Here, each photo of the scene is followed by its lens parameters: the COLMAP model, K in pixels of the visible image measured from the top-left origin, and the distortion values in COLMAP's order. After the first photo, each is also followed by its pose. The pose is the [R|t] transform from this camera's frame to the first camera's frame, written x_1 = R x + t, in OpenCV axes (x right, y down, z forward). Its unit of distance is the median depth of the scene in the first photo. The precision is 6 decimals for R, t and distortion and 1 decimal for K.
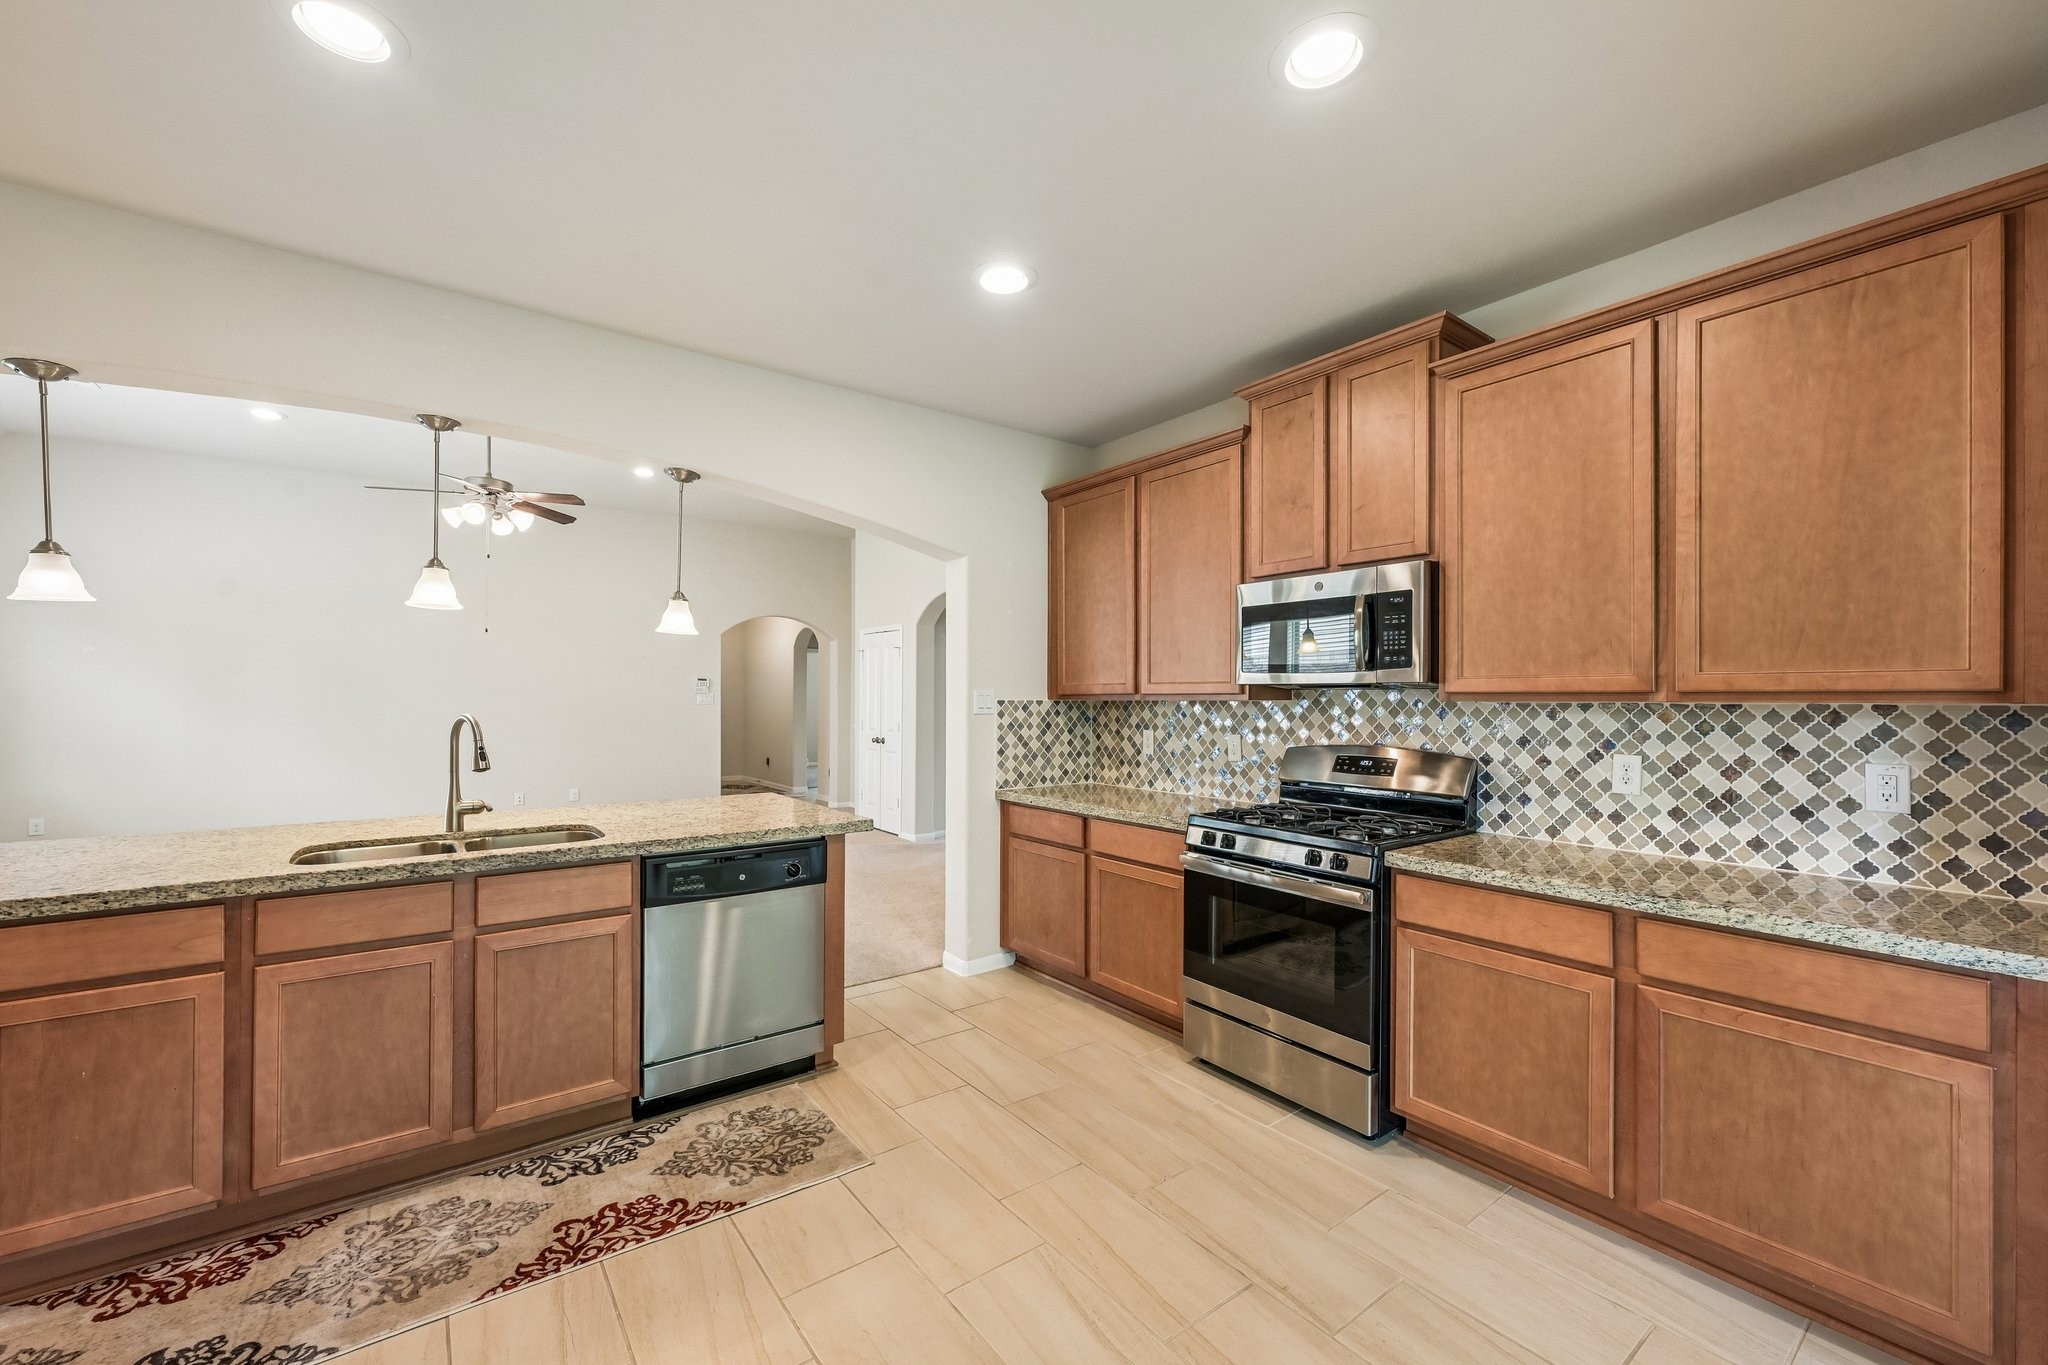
lens RADIAL K [[816.5, 0, 1021.6], [0, 816.5, 698.4], [0, 0, 1]] dist [-0.001522, 0.000194]
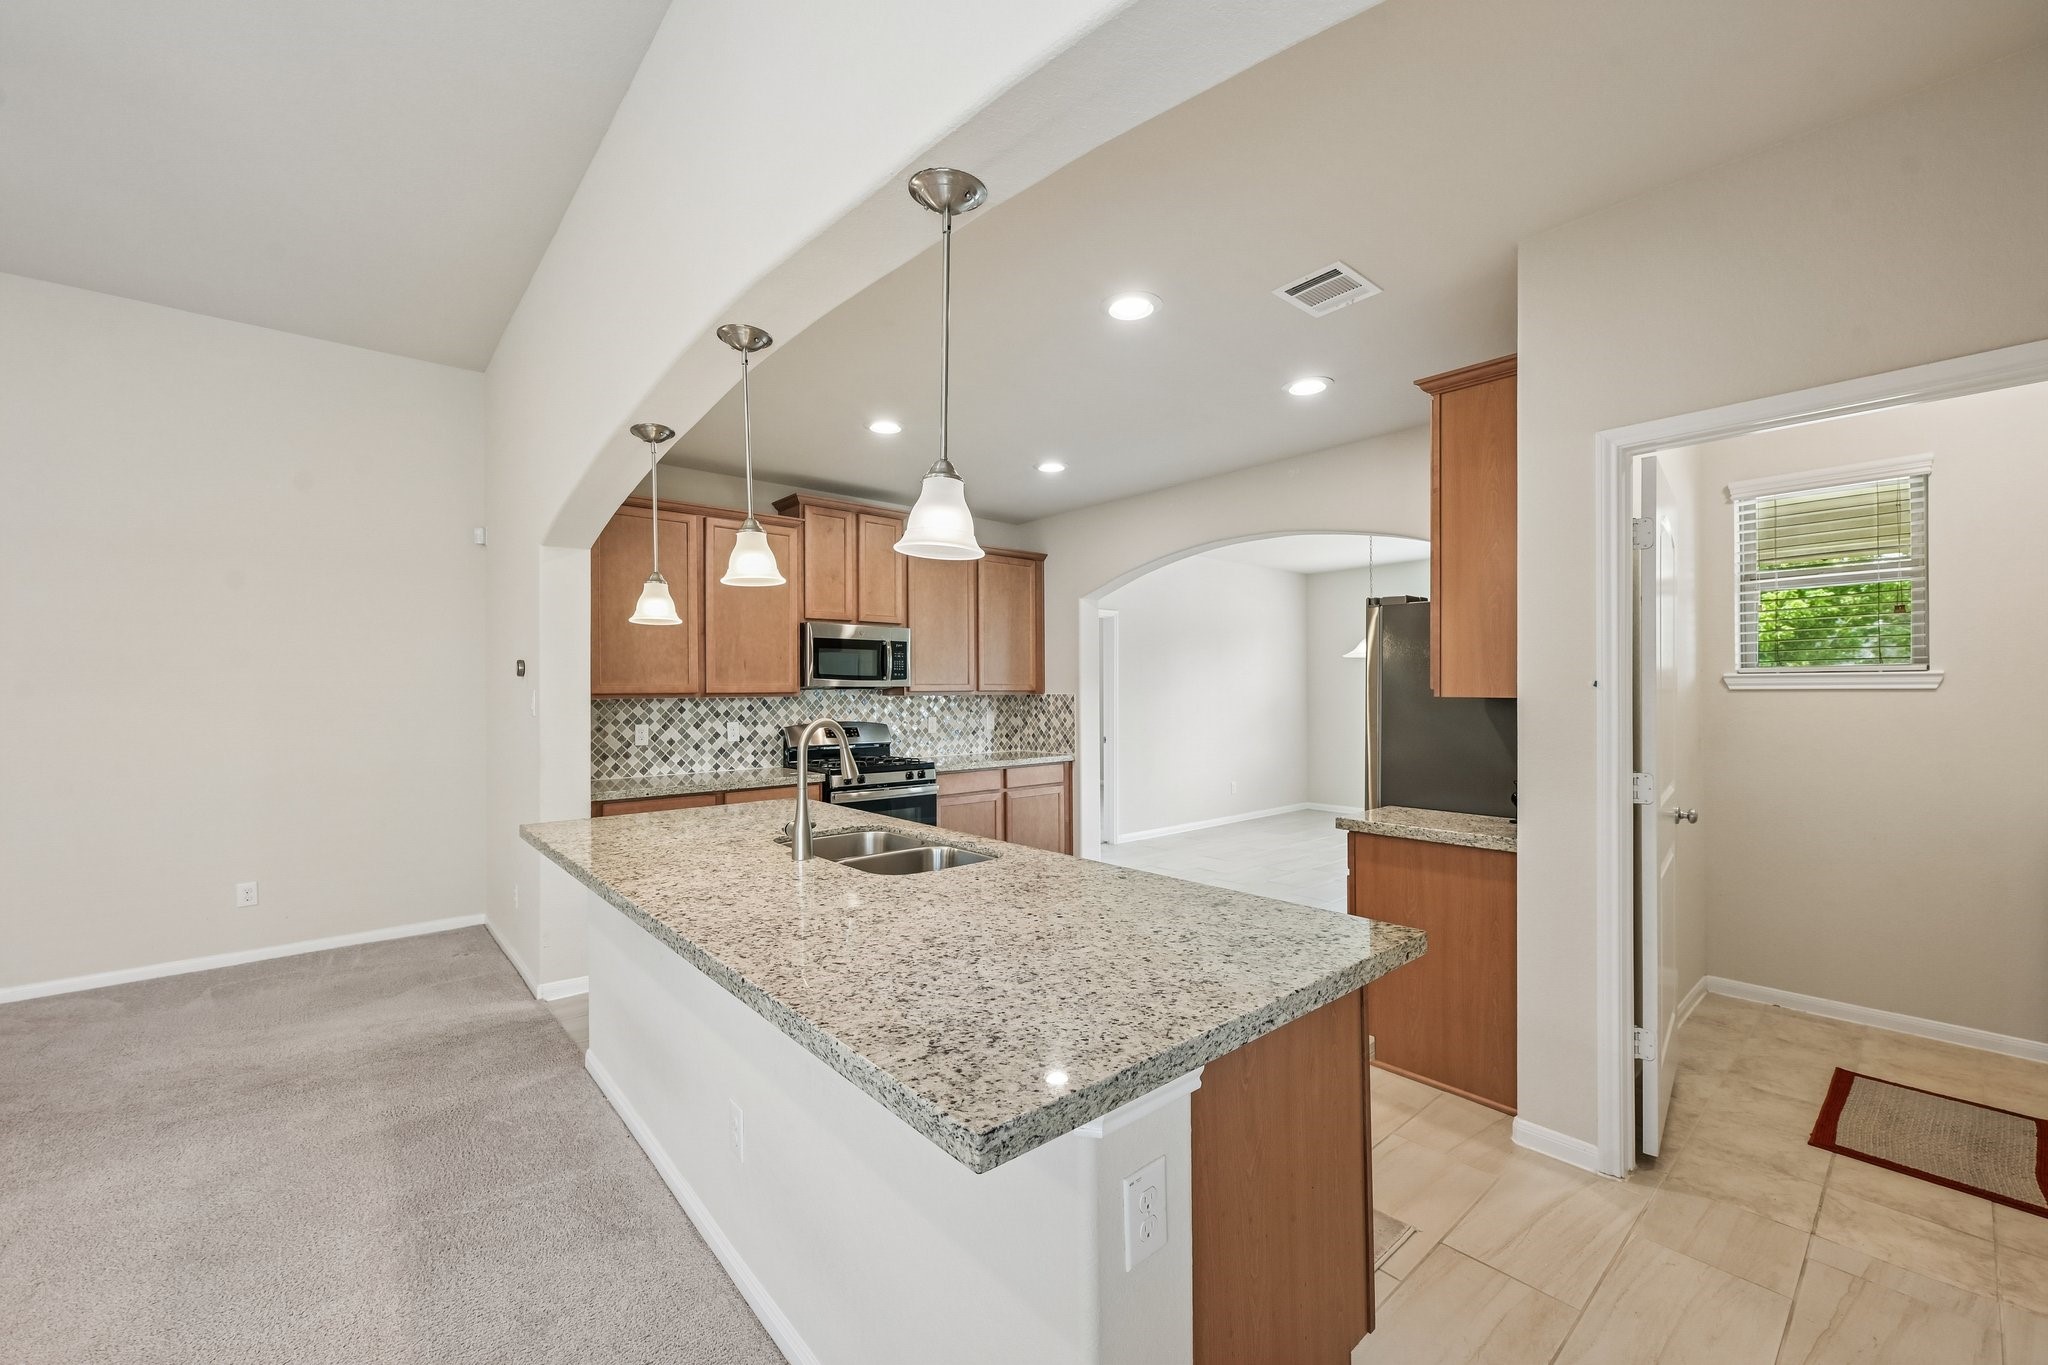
lens RADIAL K [[816.5, 0, 1029.5], [0, 816.5, 686.6], [0, 0, 1]] dist [-0.001522, 0.000194]
pose [[-0.078704, 0.004227, 0.996889, -1.573985], [0.007246, 0.999967, -0.003668, -0.009216], [-0.996872, 0.006935, -0.078732, 0.836900]]
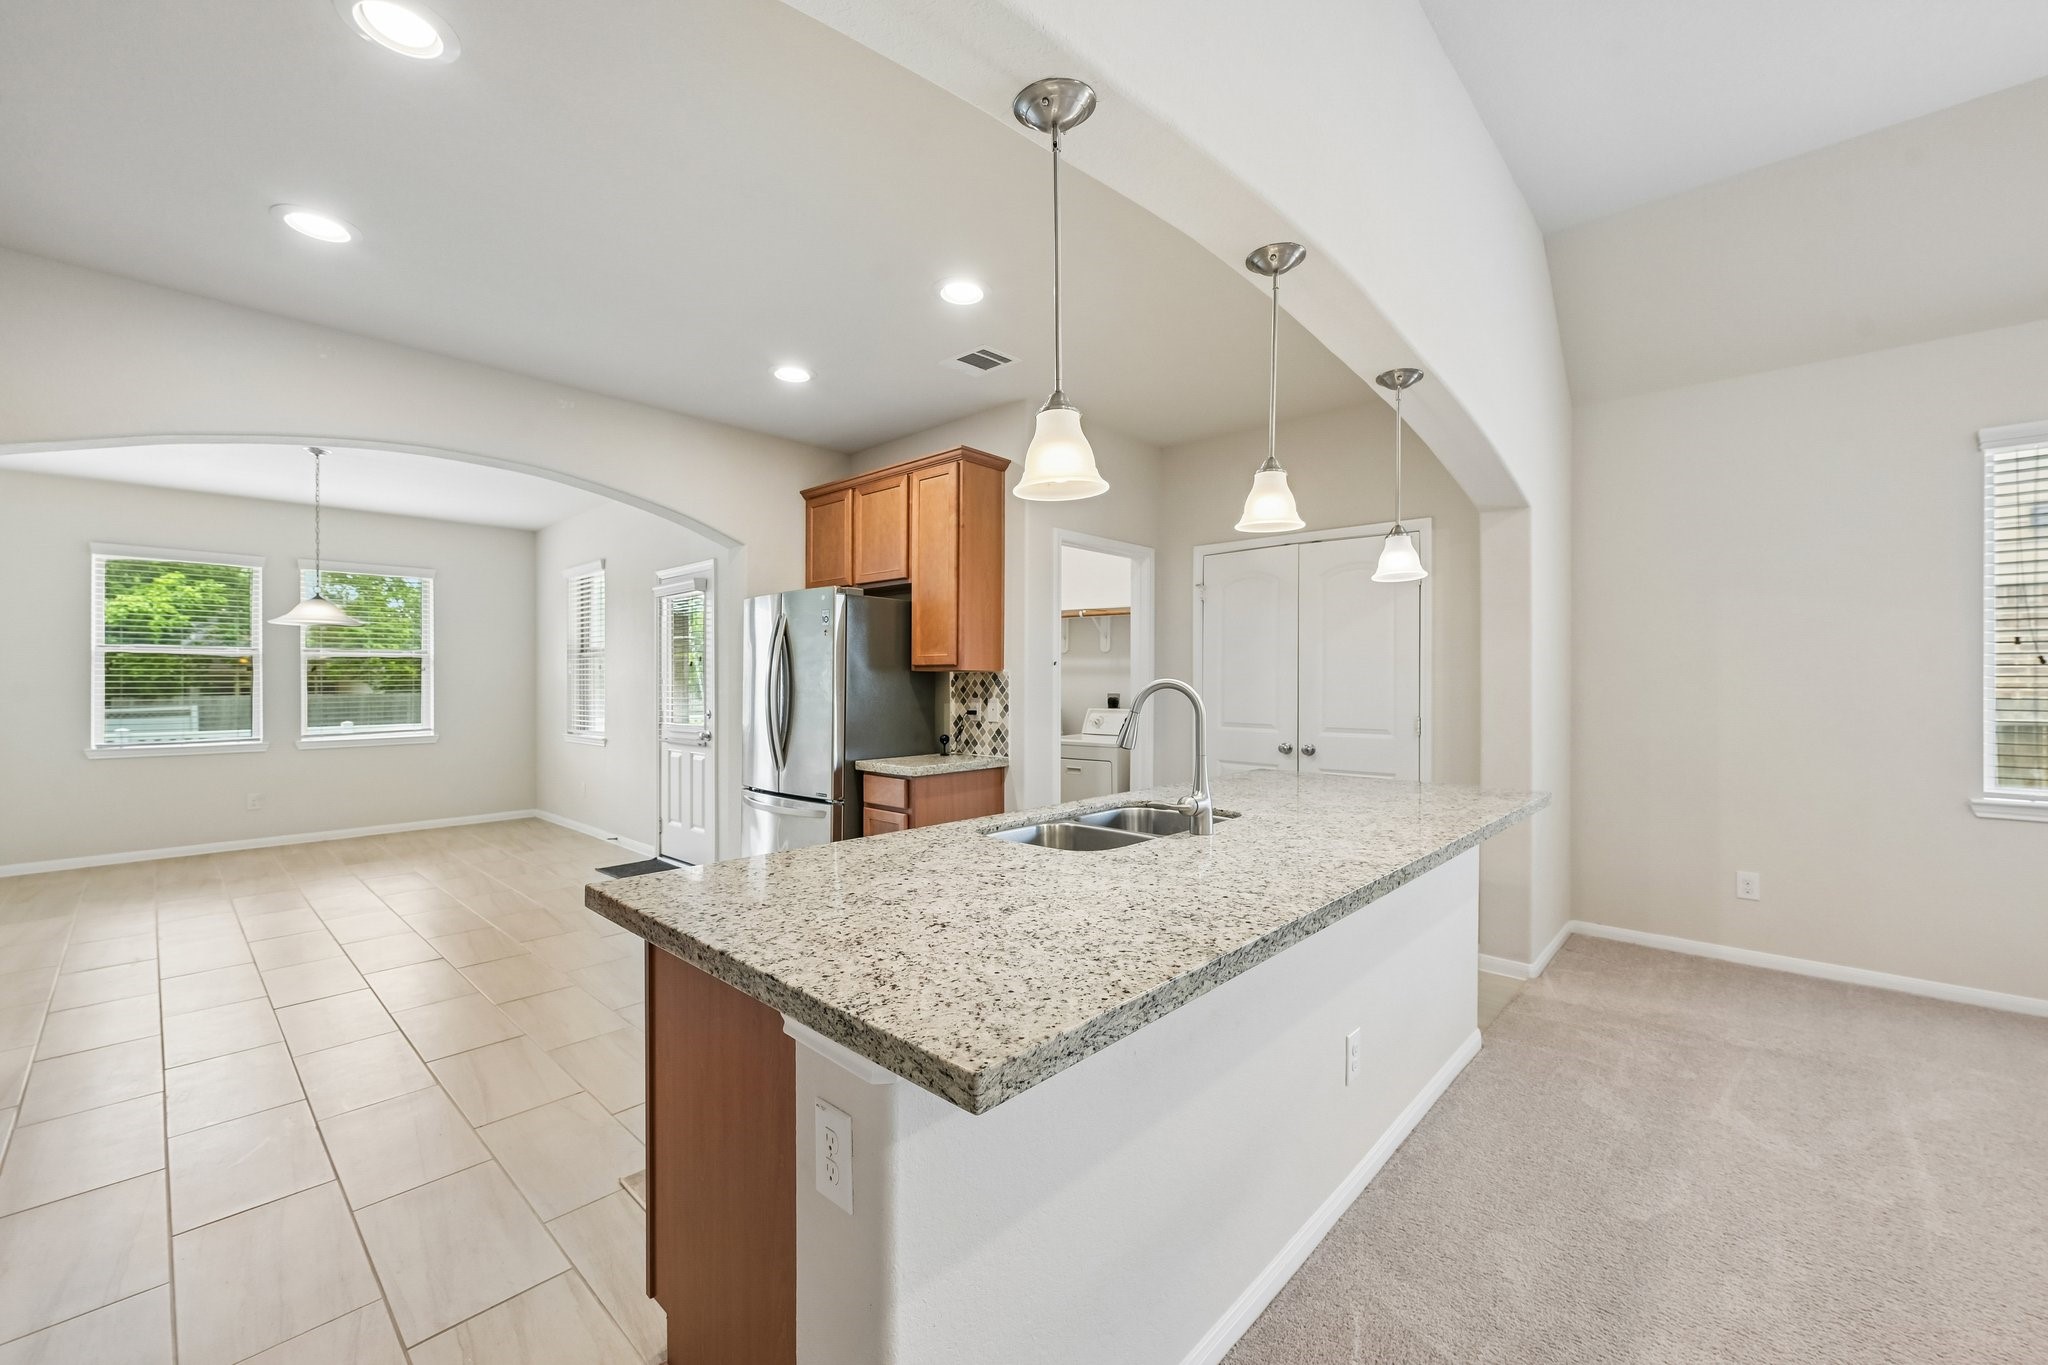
lens RADIAL K [[816.5, 0, 1025.4], [0, 816.5, 678.3], [0, 0, 1]] dist [-0.001522, 0.000194]
pose [[-0.980964, -0.005742, -0.194105, -0.381612], [-0.004622, 0.999970, -0.006222, 0.021179], [0.194135, -0.005206, -0.980961, 1.721353]]
